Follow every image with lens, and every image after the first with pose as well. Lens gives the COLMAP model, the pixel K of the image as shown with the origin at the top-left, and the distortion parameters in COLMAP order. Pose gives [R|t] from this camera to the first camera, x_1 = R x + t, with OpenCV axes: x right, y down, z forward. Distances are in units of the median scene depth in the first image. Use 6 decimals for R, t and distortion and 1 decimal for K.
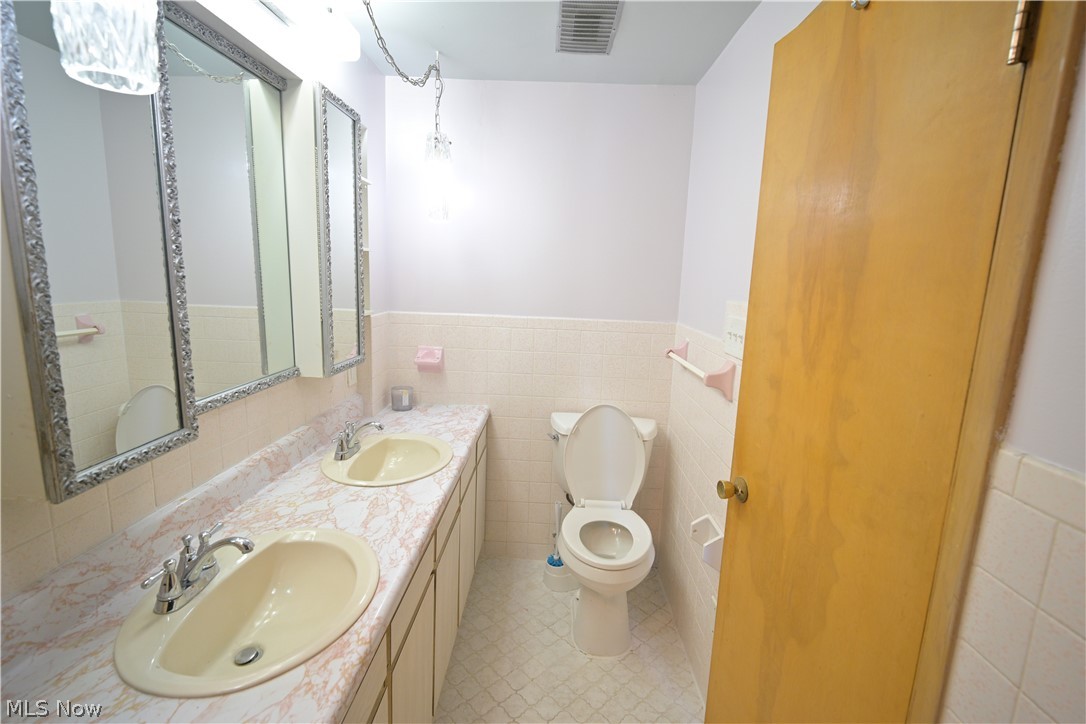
lens RADIAL K [[497.7, 0, 543.2], [0, 497.7, 362.3], [0, 0, 1]] dist [-0.009117, -0.002258]
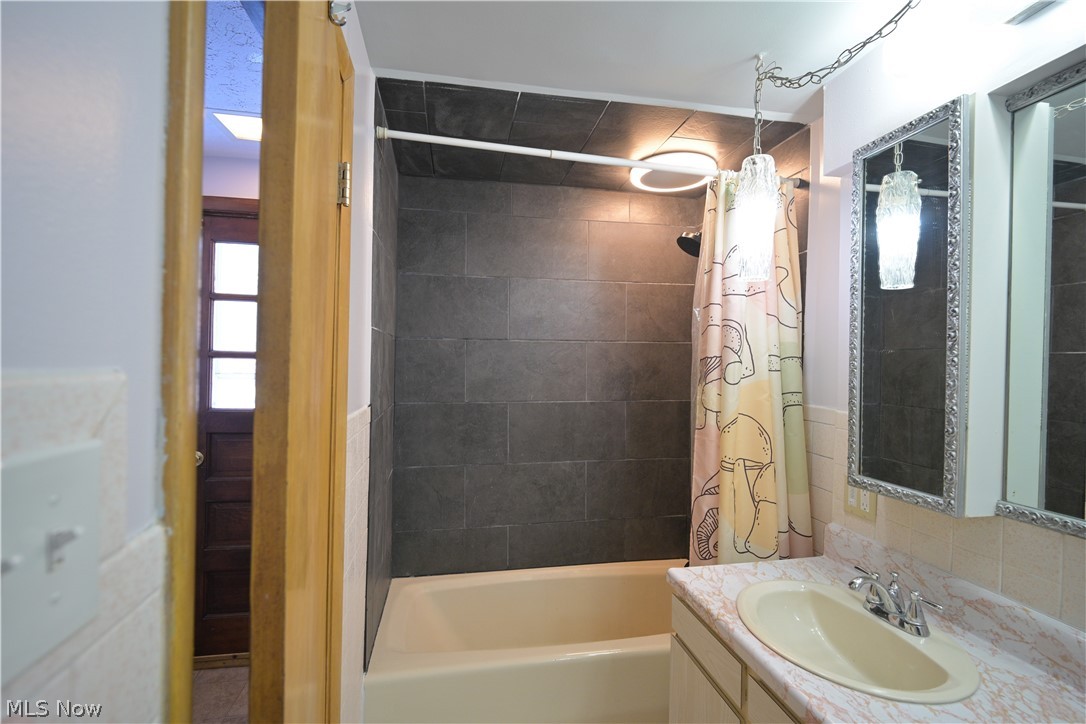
lens RADIAL K [[497.7, 0, 543.0], [0, 497.7, 361.3], [0, 0, 1]] dist [-0.009117, -0.002258]
pose [[-0.977087, -0.044292, -0.208179, 0.342863], [-0.078935, 0.983764, 0.161176, -0.247769], [0.197660, 0.173916, -0.964720, 1.640580]]
